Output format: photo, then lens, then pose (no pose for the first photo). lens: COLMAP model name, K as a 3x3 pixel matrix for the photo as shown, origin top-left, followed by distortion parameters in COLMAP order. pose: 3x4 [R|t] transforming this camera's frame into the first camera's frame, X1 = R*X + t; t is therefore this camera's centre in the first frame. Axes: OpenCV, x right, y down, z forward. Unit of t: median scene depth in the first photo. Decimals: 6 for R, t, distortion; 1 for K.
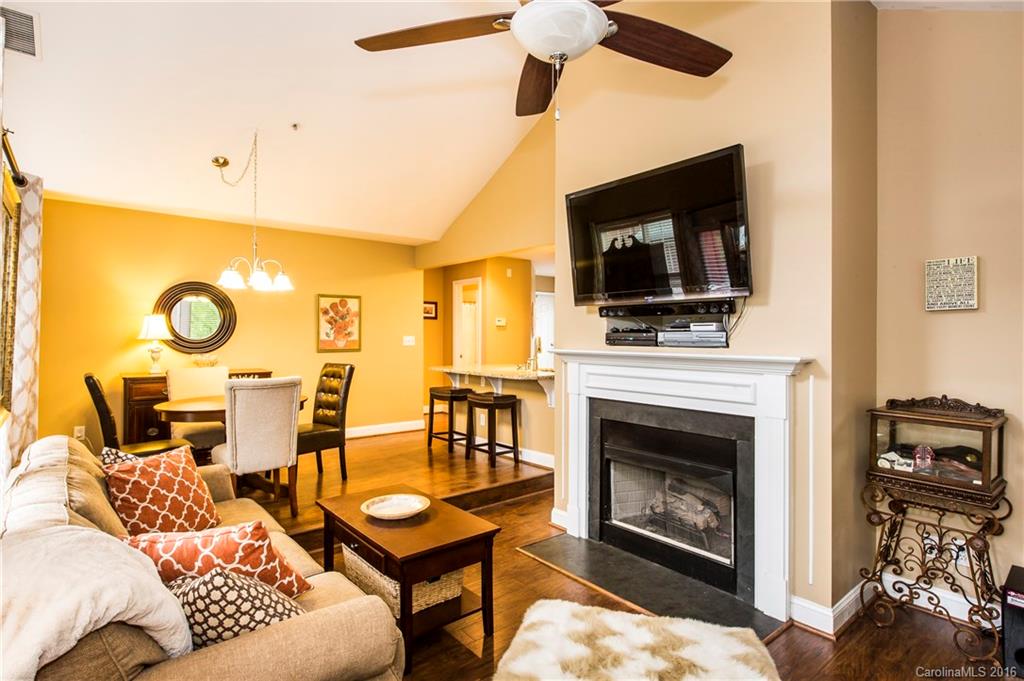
lens RADIAL K [[520.2, 0, 510.0], [0, 520.2, 334.3], [0, 0, 1]] dist [-0.003498, -0.001642]
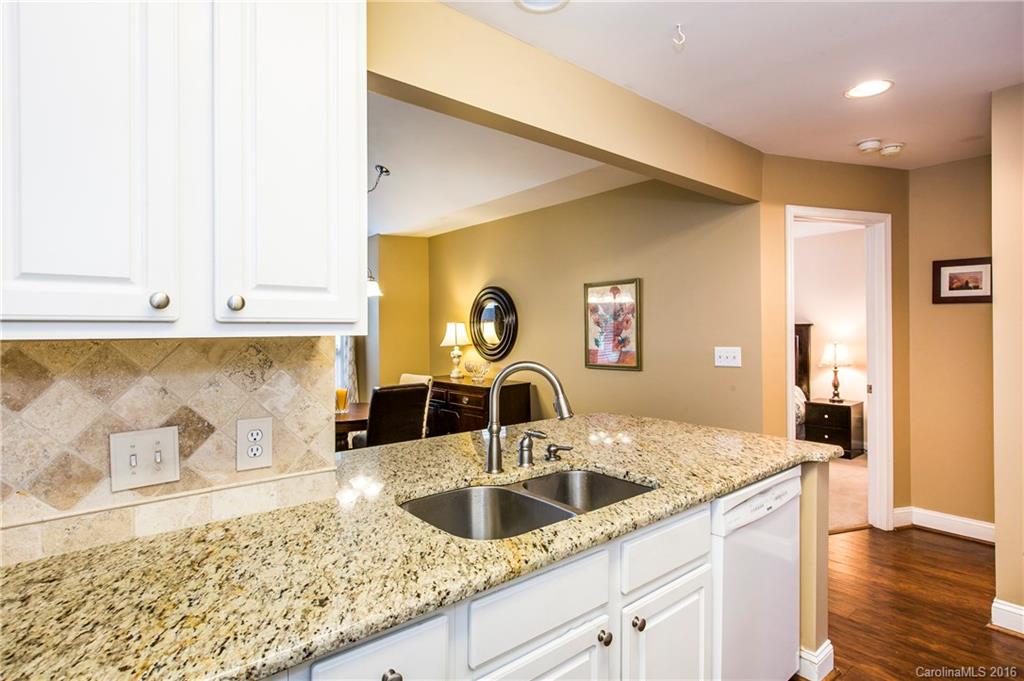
lens RADIAL K [[520.2, 0, 510.0], [0, 520.2, 334.3], [0, 0, 1]] dist [-0.003498, -0.001642]
pose [[0.005543, 0.001121, -0.999984, 0.563700], [0.009502, 0.999954, 0.001174, -0.020330], [0.999939, -0.009508, 0.005532, 1.549736]]
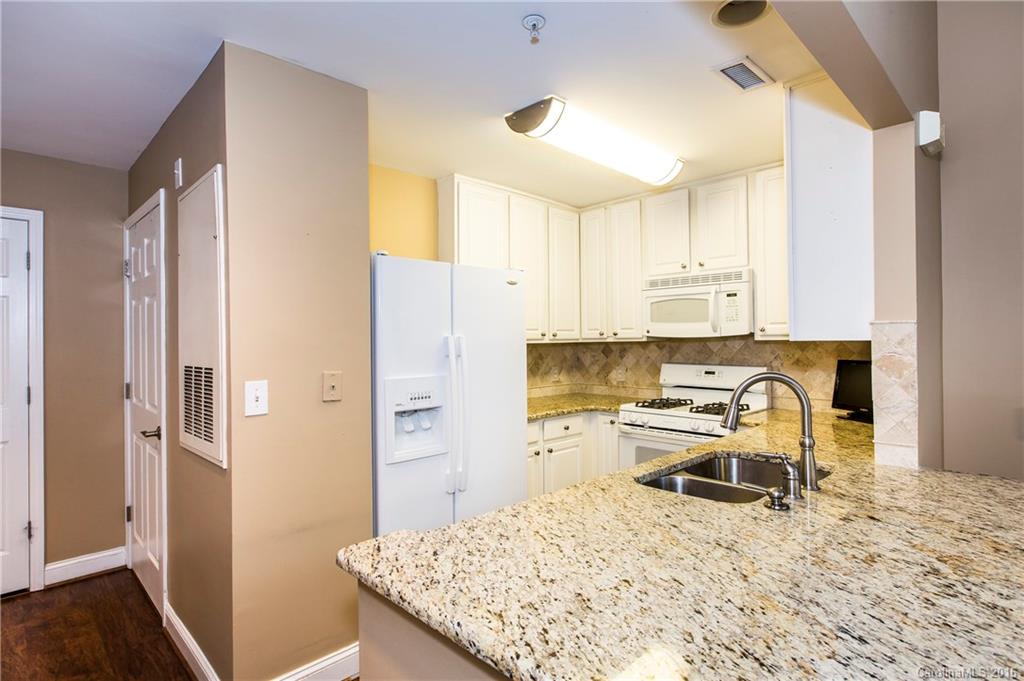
lens RADIAL K [[520.2, 0, 510.0], [0, 520.2, 334.3], [0, 0, 1]] dist [-0.003498, -0.001642]
pose [[-0.090778, 0.003481, 0.995865, -0.362062], [0.007775, 0.999966, -0.002786, -0.028515], [-0.995841, 0.007490, -0.090802, 1.842307]]
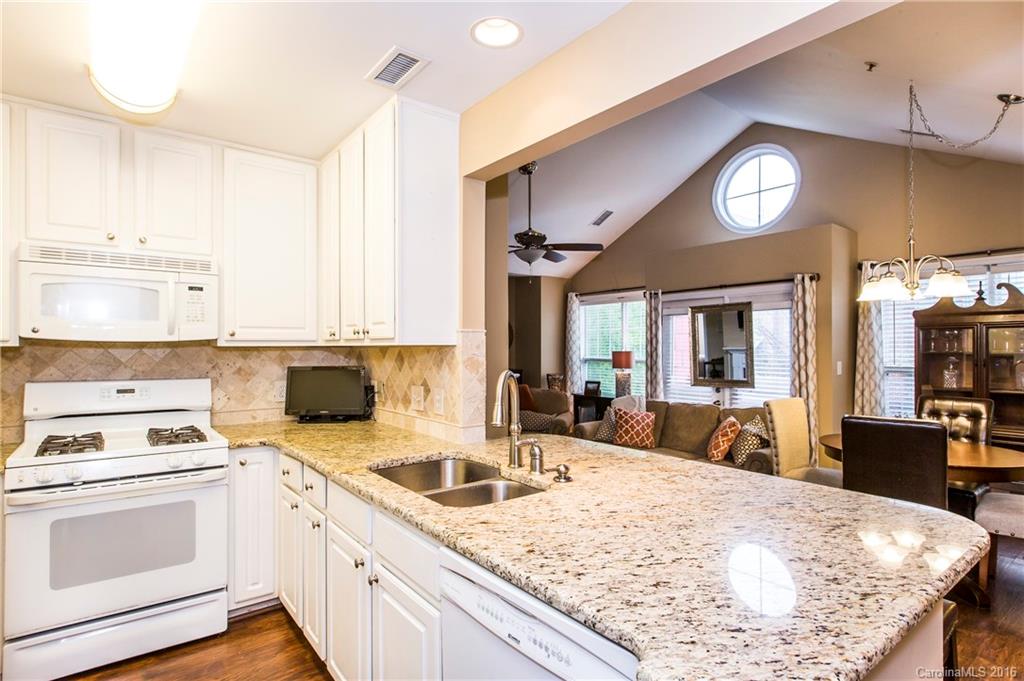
lens RADIAL K [[526.9, 0, 512.8], [0, 526.9, 344.8], [0, 0, 1]] dist [-0.003180, -0.001041]
pose [[-0.999645, -0.006425, 0.025842, 0.064075], [-0.006641, 0.999943, -0.008302, -0.015633], [-0.025787, -0.008471, -0.999632, 2.097935]]
